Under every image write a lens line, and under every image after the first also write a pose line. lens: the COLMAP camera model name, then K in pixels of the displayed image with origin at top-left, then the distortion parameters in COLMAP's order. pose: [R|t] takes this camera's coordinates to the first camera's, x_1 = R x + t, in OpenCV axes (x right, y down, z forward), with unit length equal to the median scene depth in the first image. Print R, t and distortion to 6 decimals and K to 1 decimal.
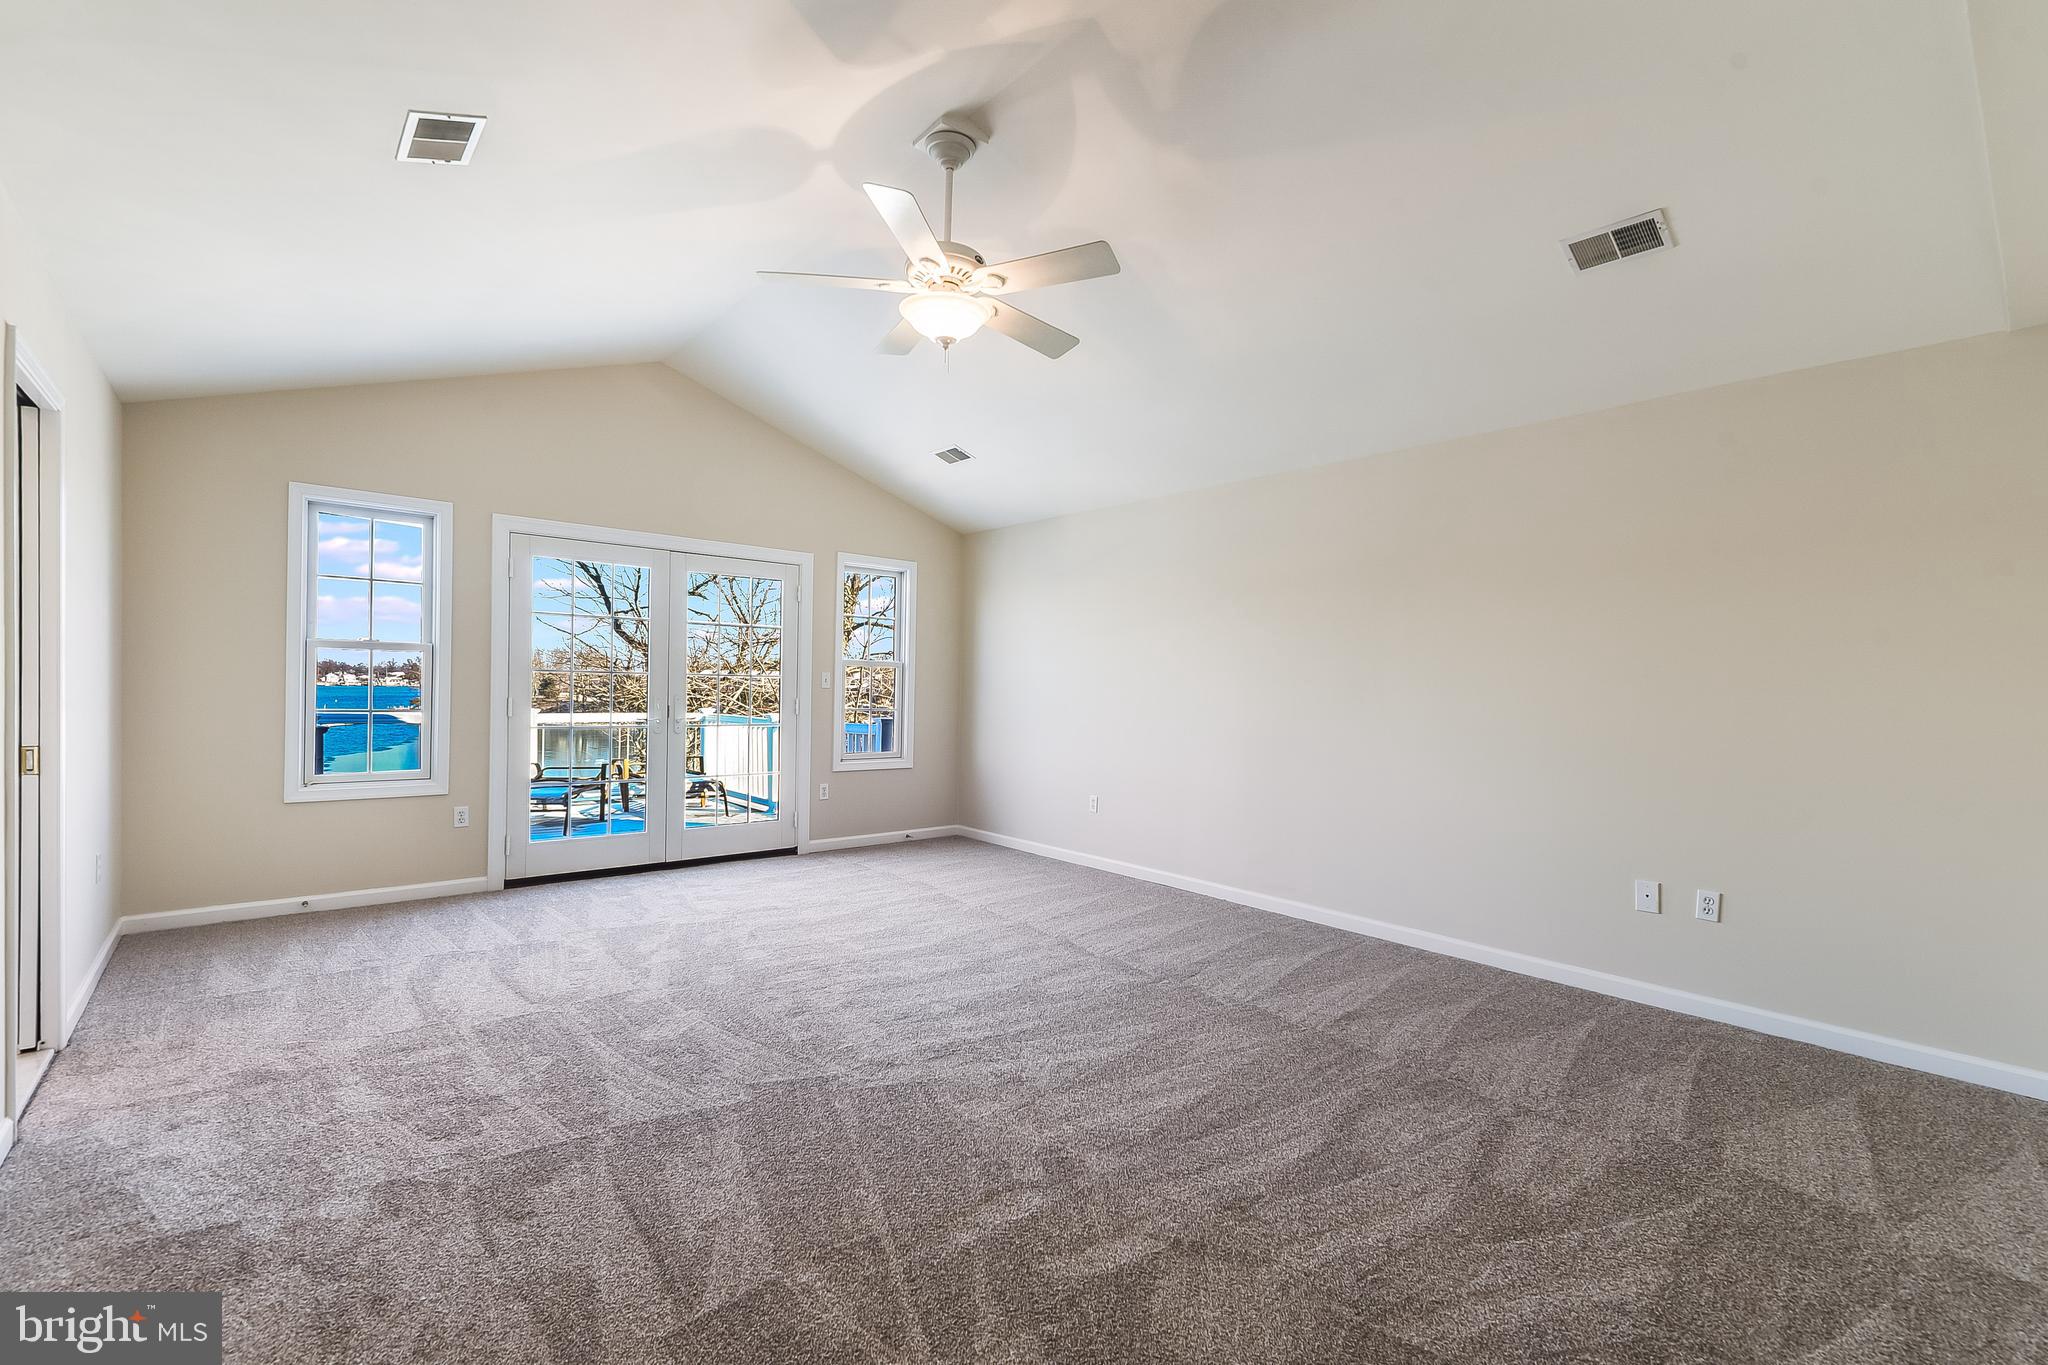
lens RADIAL K [[878.7, 0, 1027.5], [0, 878.7, 702.2], [0, 0, 1]] dist [0.018714, -0.000307]
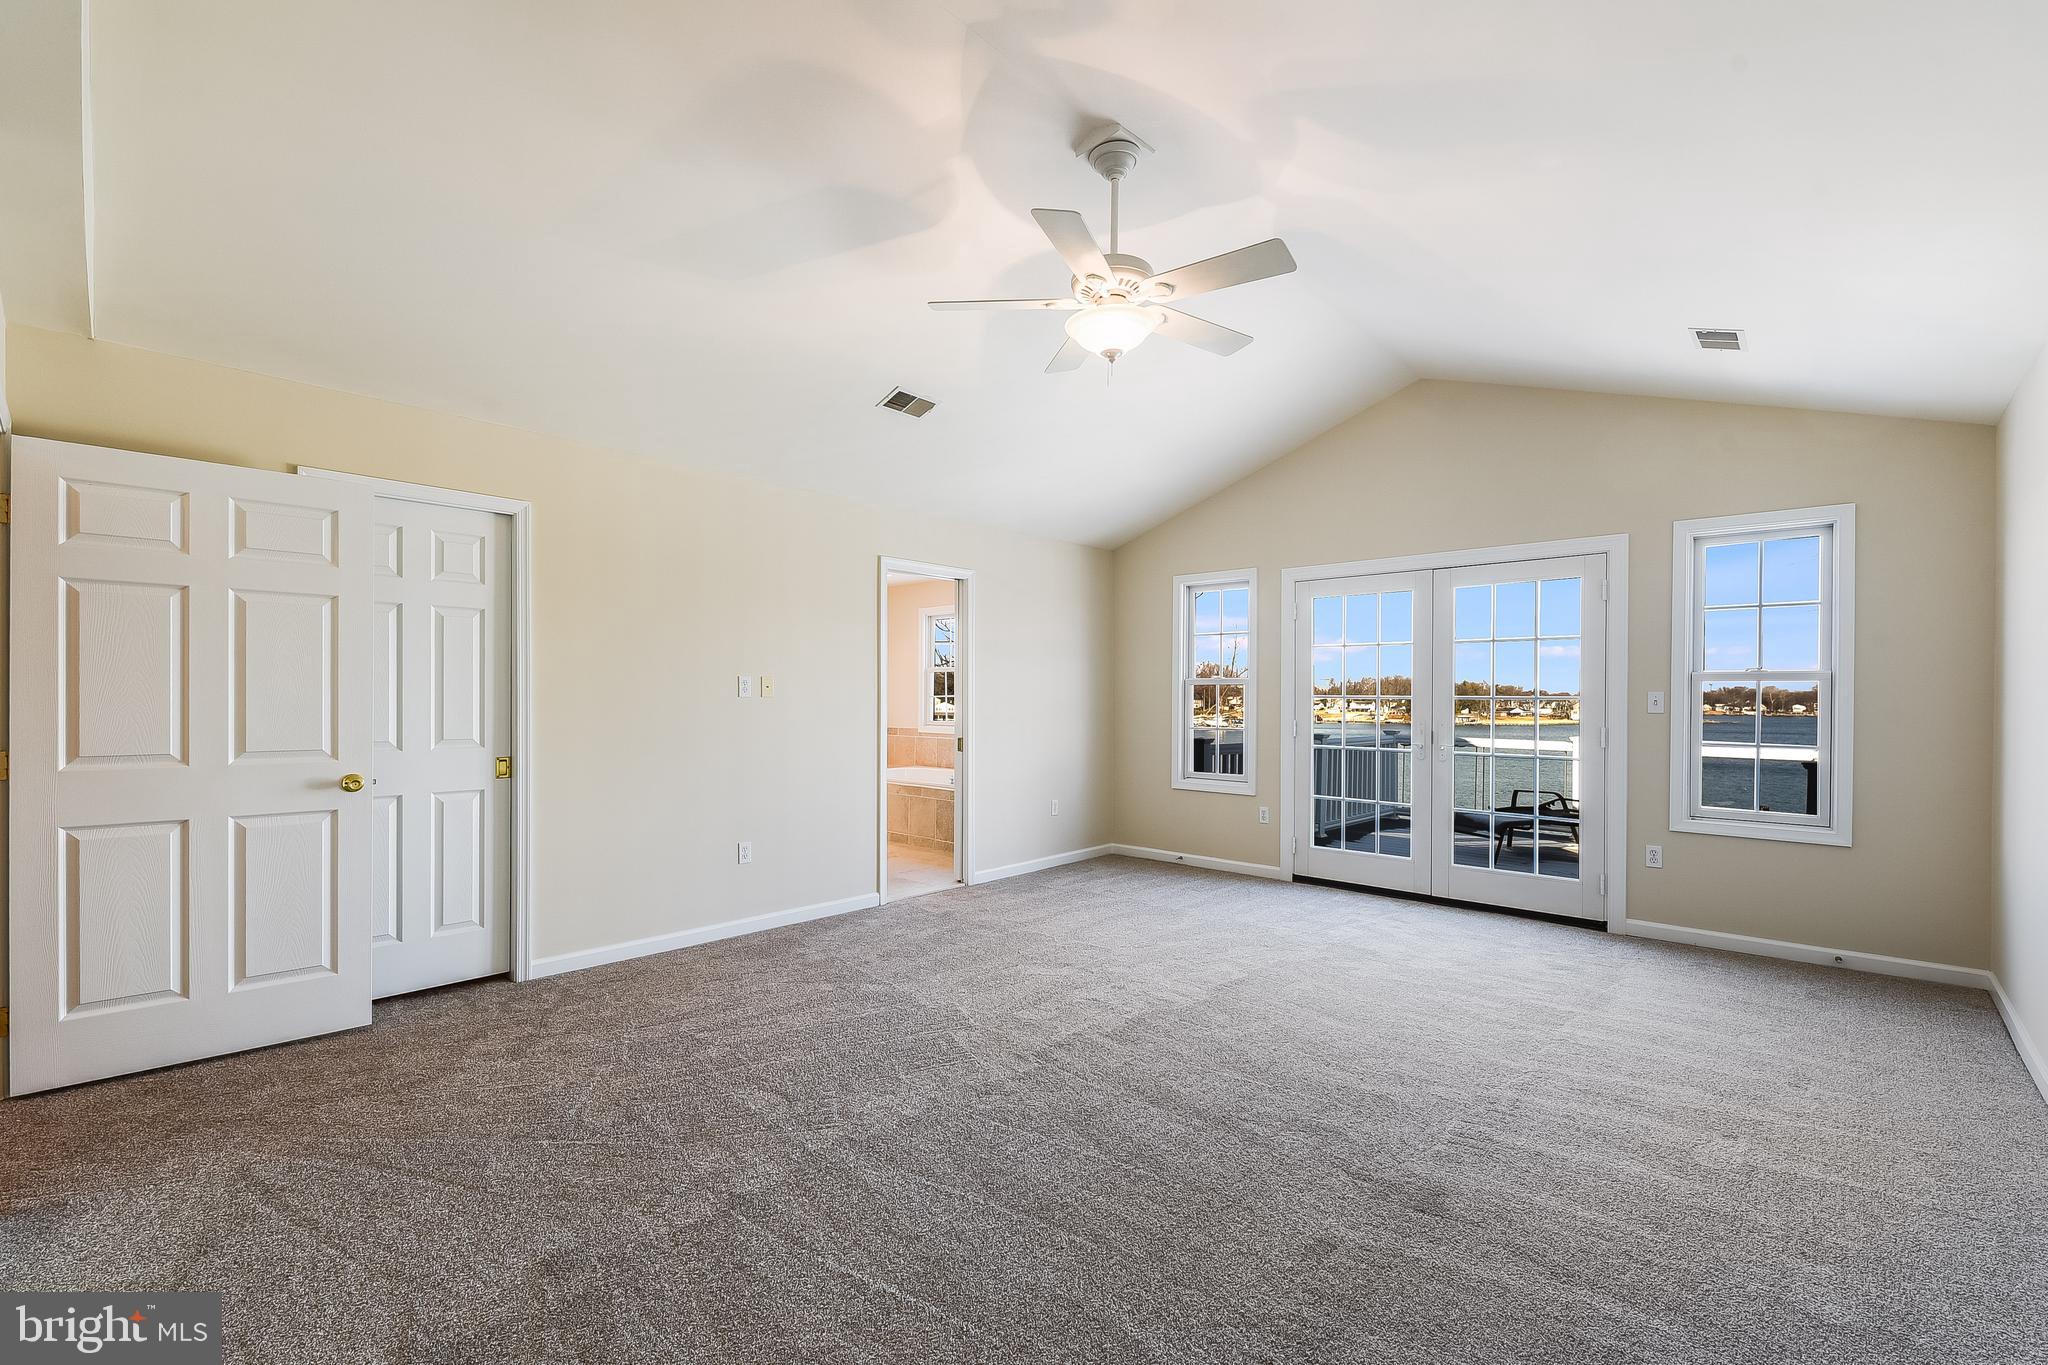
lens RADIAL K [[878.7, 0, 1027.5], [0, 878.7, 702.2], [0, 0, 1]] dist [0.018714, -0.000307]
pose [[0.117249, -0.015111, -0.992988, 0.549311], [-0.021528, 0.999611, -0.017753, -0.001180], [0.992869, 0.023458, 0.116878, 0.506031]]
